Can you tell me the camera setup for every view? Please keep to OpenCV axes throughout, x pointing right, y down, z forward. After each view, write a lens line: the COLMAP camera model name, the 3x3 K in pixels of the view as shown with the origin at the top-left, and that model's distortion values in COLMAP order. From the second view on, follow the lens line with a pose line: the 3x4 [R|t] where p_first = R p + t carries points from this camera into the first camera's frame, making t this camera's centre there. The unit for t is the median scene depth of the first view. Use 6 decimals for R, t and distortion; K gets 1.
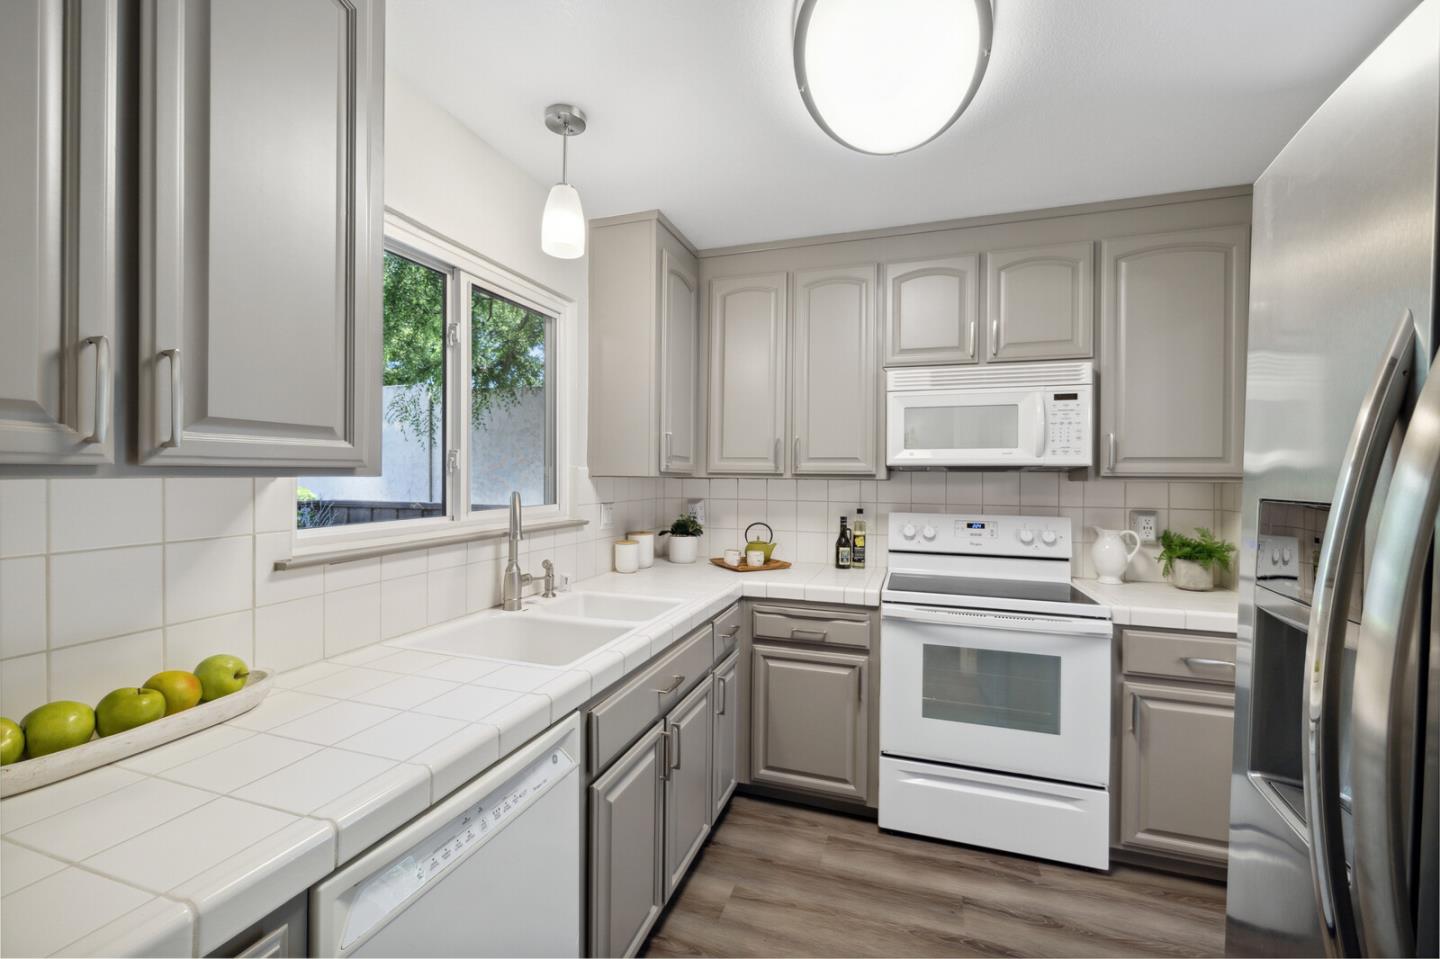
lens RADIAL K [[613.8, 0, 693.6], [0, 613.8, 475.8], [0, 0, 1]] dist [-0.003084, -0.000038]
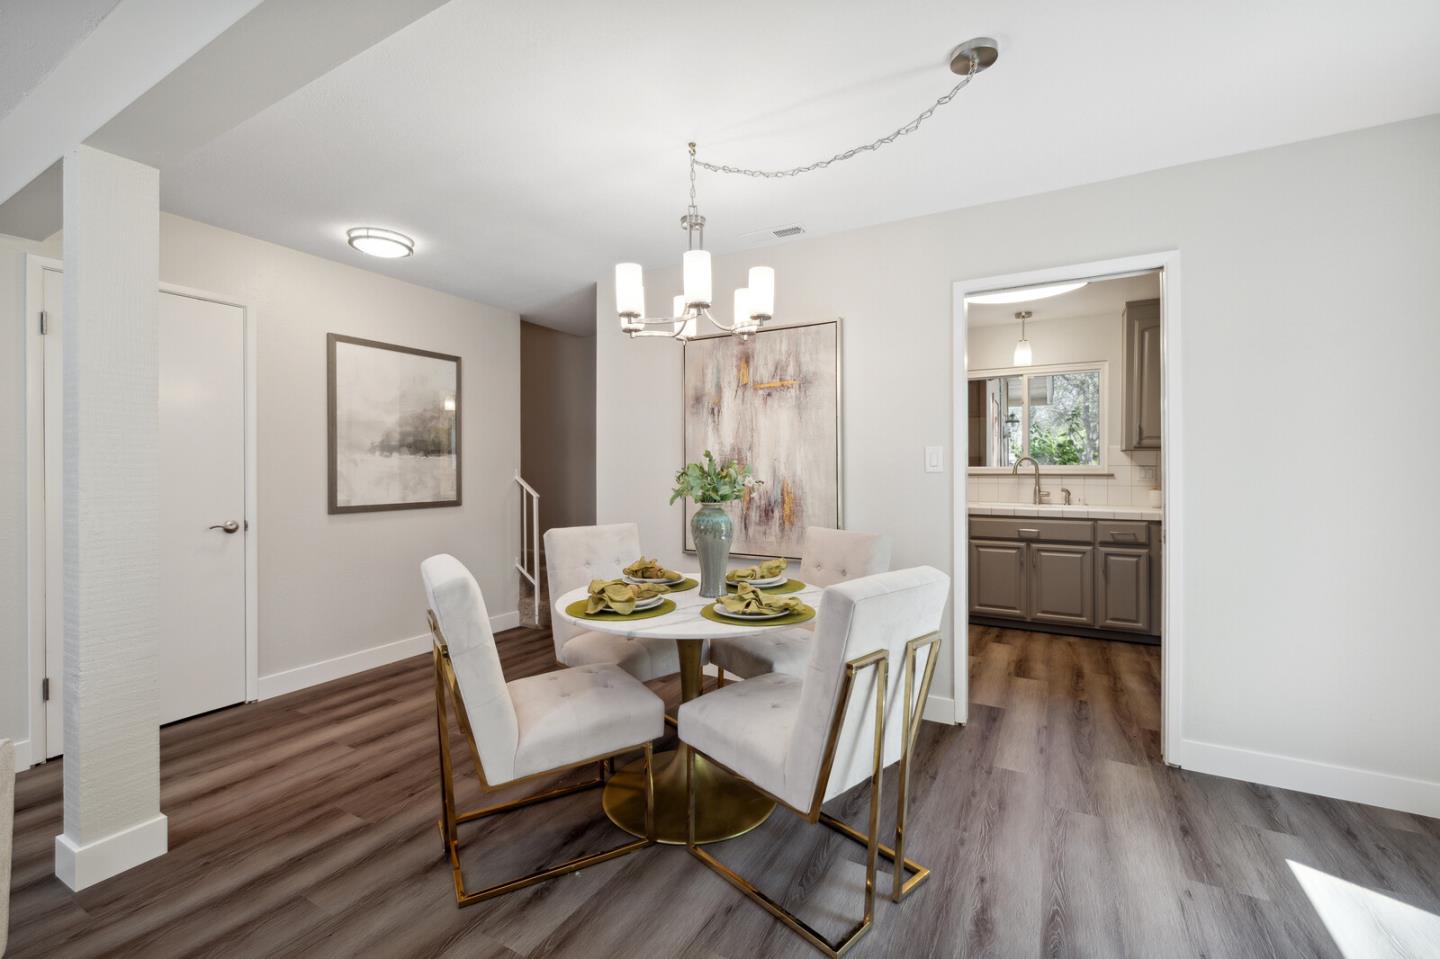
lens RADIAL K [[613.8, 0, 710.3], [0, 613.8, 470.3], [0, 0, 1]] dist [-0.003084, -0.000038]
pose [[-0.176723, -0.004031, -0.984252, 2.039165], [-0.003896, 0.999987, -0.003396, 0.078448], [0.984253, 0.003235, -0.176736, 0.113928]]
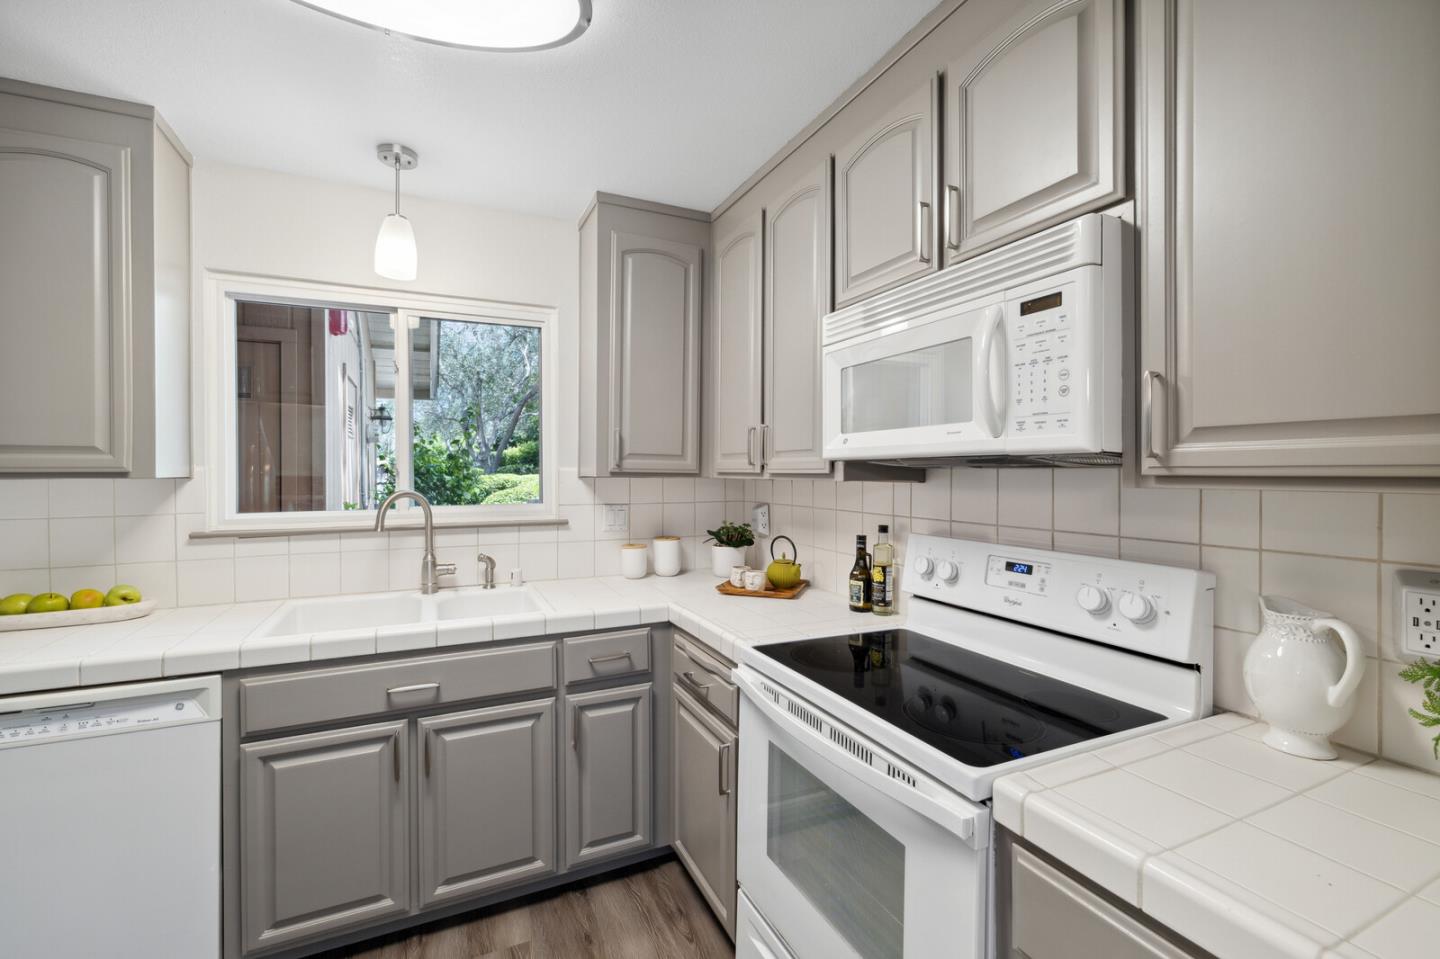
lens RADIAL K [[613.8, 0, 710.1], [0, 613.8, 475.8], [0, 0, 1]] dist [-0.003084, -0.000038]
pose [[0.692938, -0.001914, -0.720995, 0.764361], [0.002453, 0.999997, -0.000298, -0.000004], [0.720993, -0.001562, 0.692940, 0.499146]]
